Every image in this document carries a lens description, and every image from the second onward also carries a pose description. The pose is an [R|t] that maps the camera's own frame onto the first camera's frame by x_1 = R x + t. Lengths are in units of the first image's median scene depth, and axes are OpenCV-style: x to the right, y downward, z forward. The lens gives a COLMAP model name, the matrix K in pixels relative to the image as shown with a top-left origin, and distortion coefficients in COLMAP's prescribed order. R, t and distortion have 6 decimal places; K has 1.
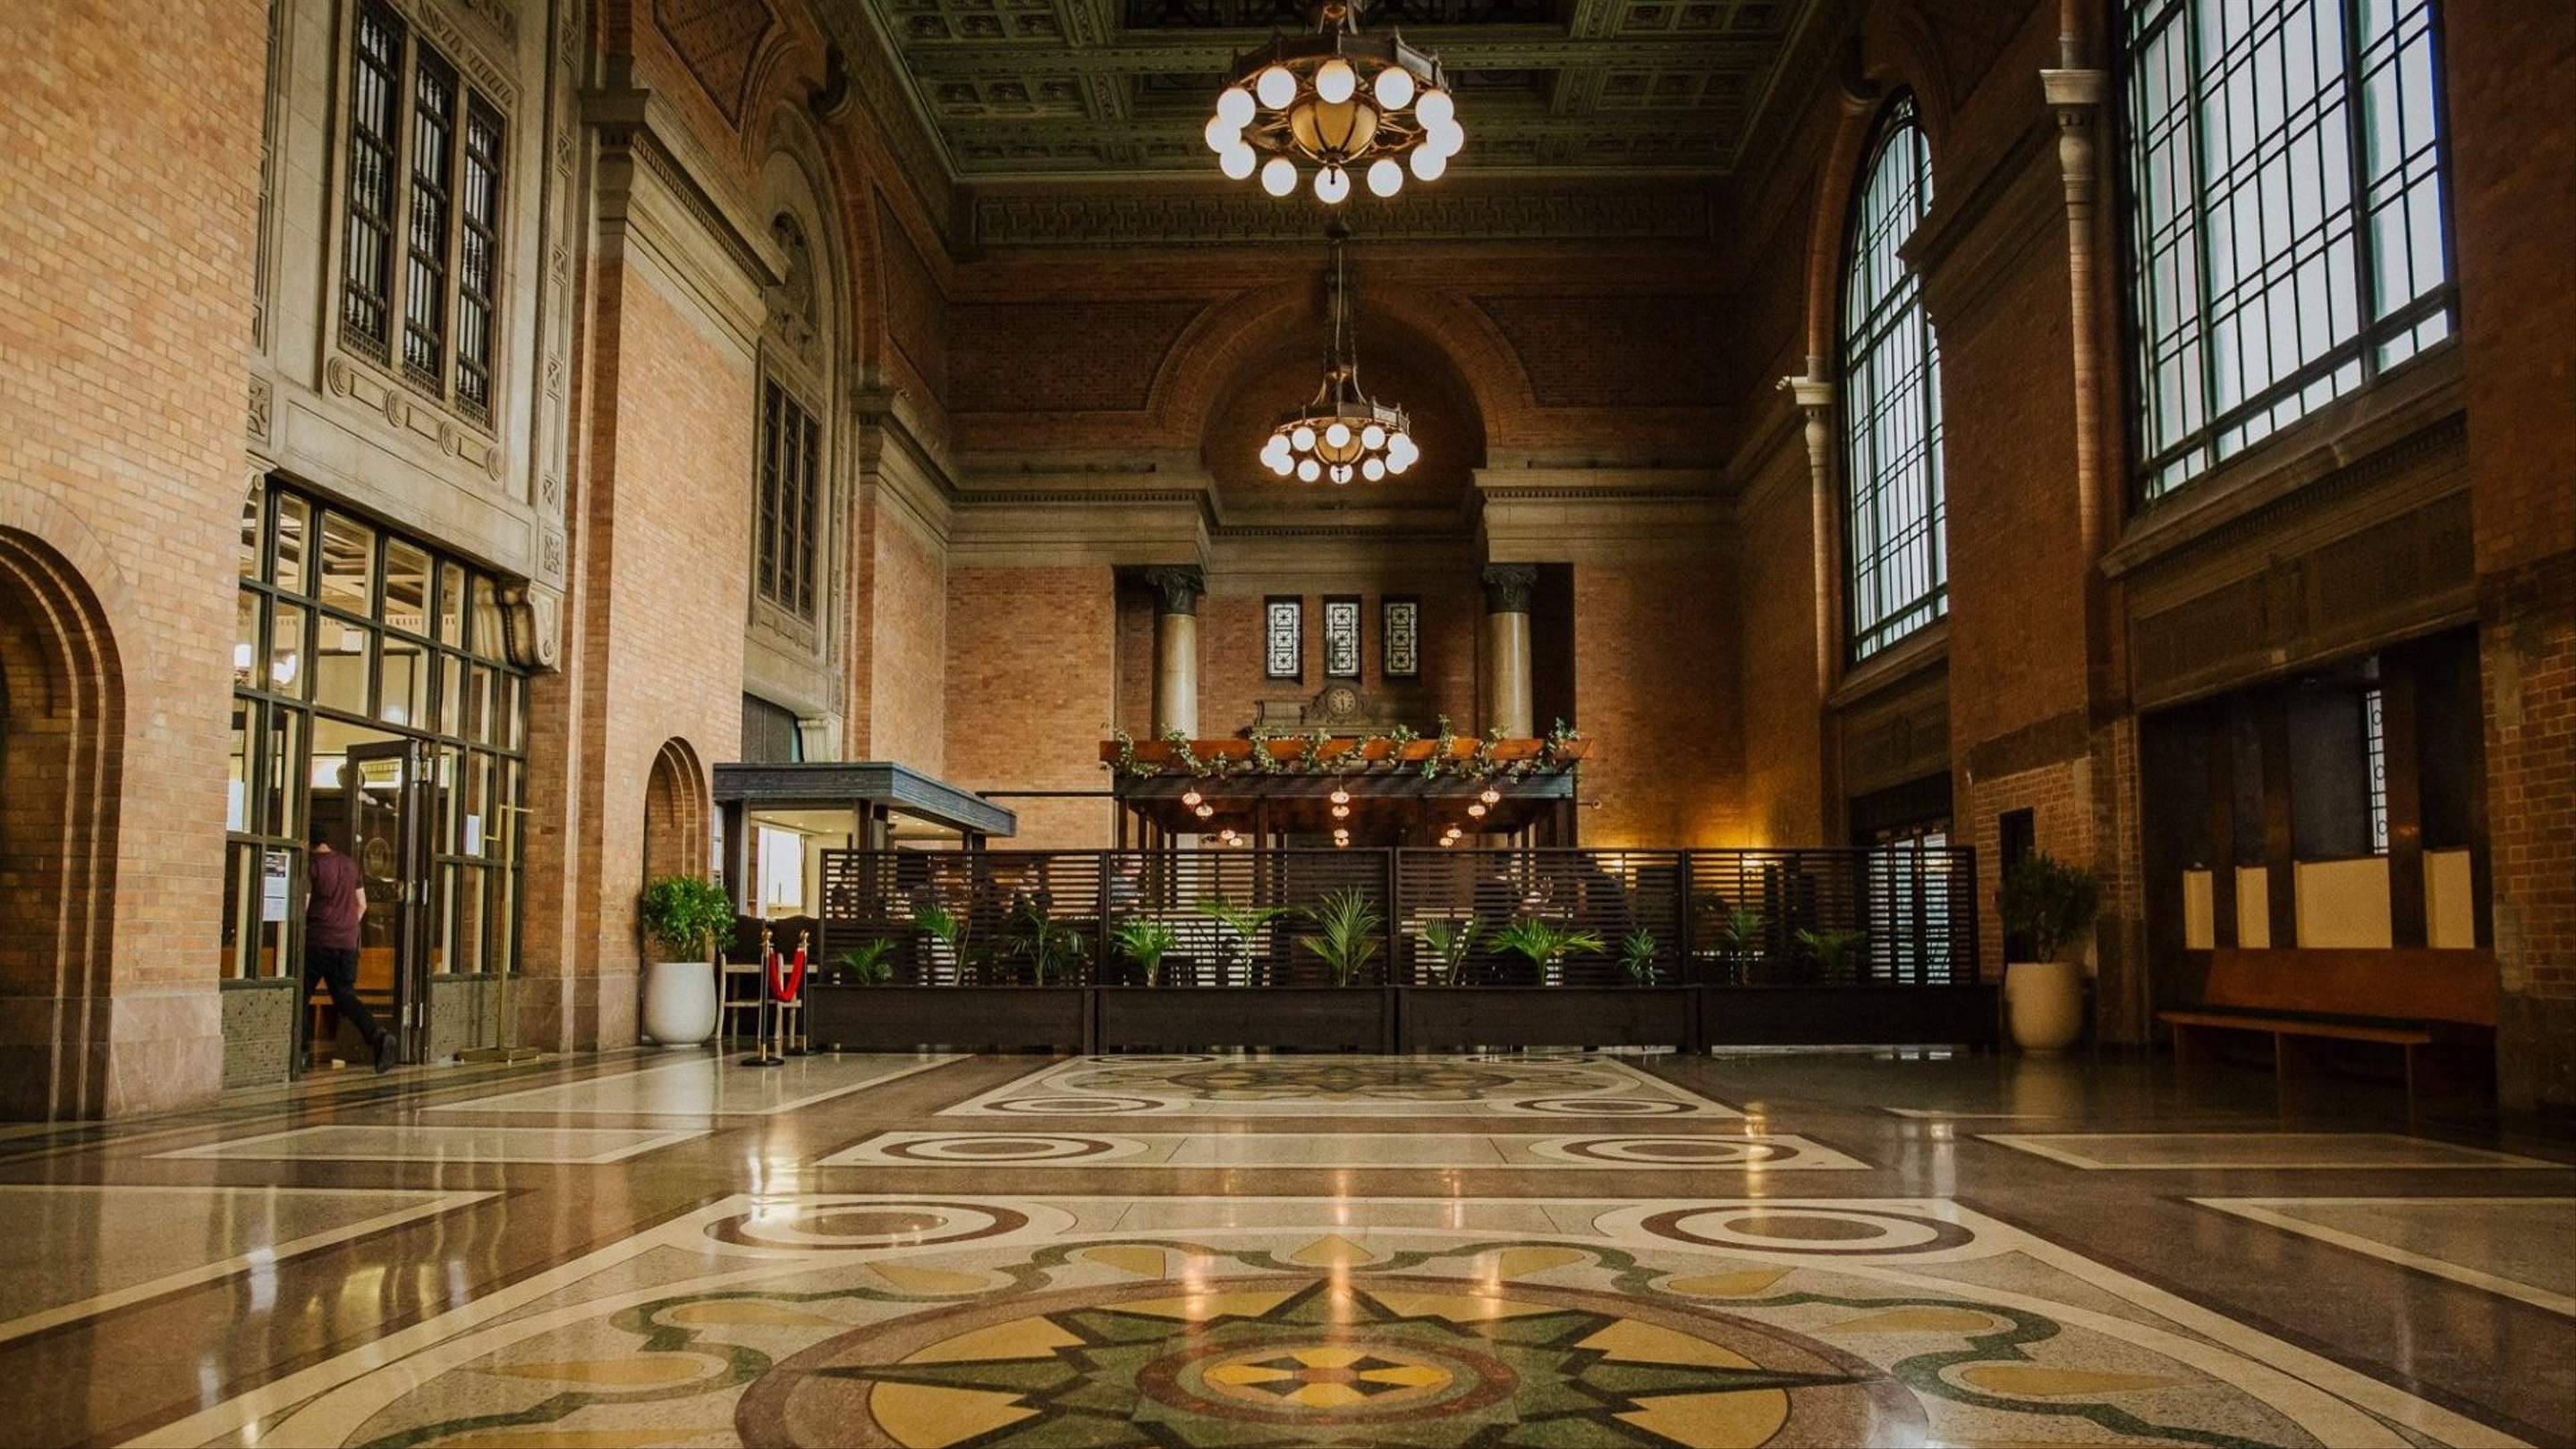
lens RADIAL K [[1758.7, 0, 1286.0], [0, 1758.7, 806.1], [0, 0, 1]] dist [-0.052360, 0.044748]
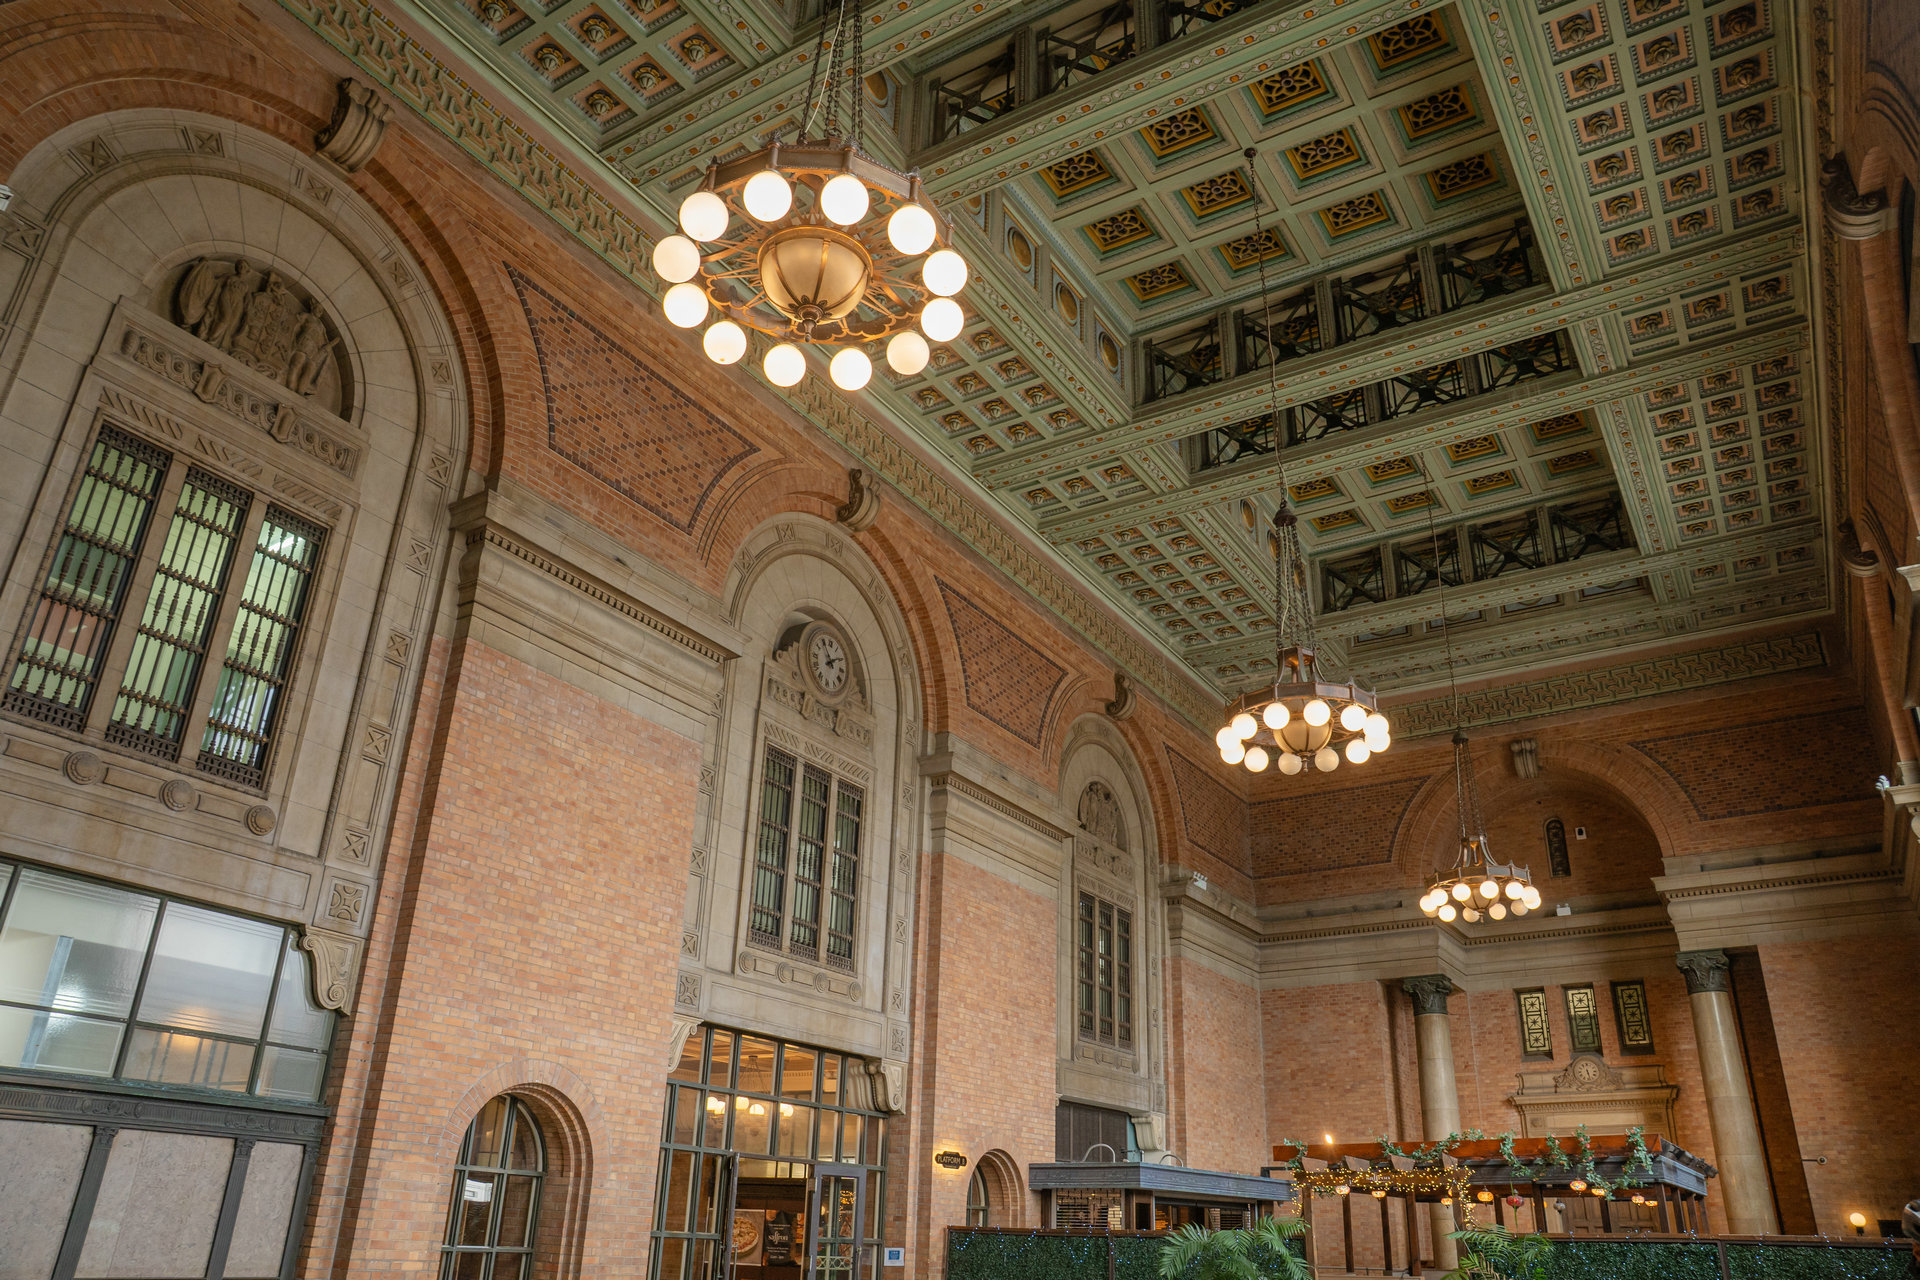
lens RADIAL K [[1317.8, 0, 961.6], [0, 1317.8, 649.8], [0, 0, 1]] dist [-0.140002, 0.098304]
pose [[0.858347, -0.187422, -0.477611, 0.270689], [0.009441, 0.936504, -0.350531, -0.058101], [0.512982, 0.296368, 0.805615, -0.052670]]
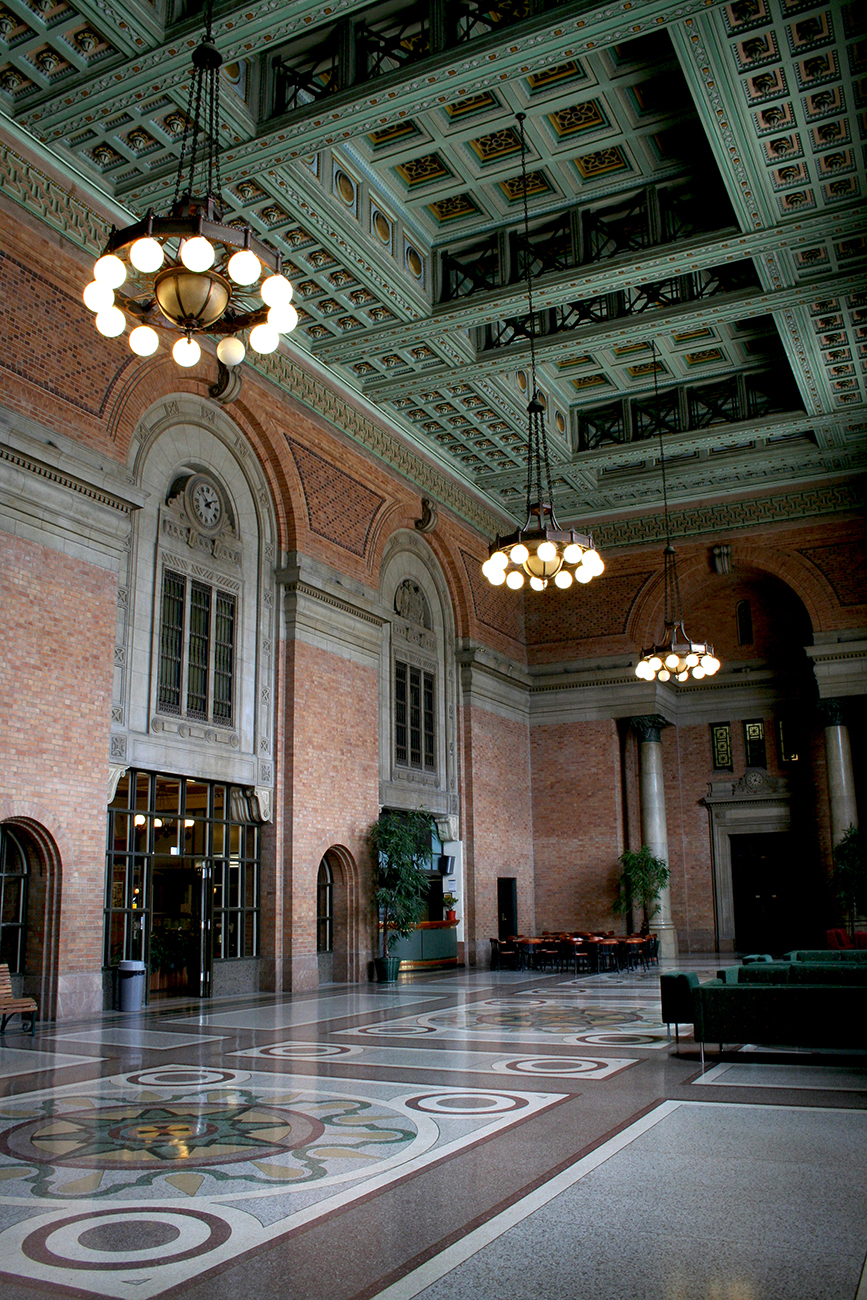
lens RADIAL K [[1061.3, 0, 425.9], [0, 1061.3, 673.3], [0, 0, 1]] dist [-0.163078, 0.133307]
pose [[0.904180, -0.100876, -0.415068, 0.356106], [0.045848, 0.989020, -0.140491, -0.067317], [0.424683, 0.107999, 0.898877, -0.176791]]
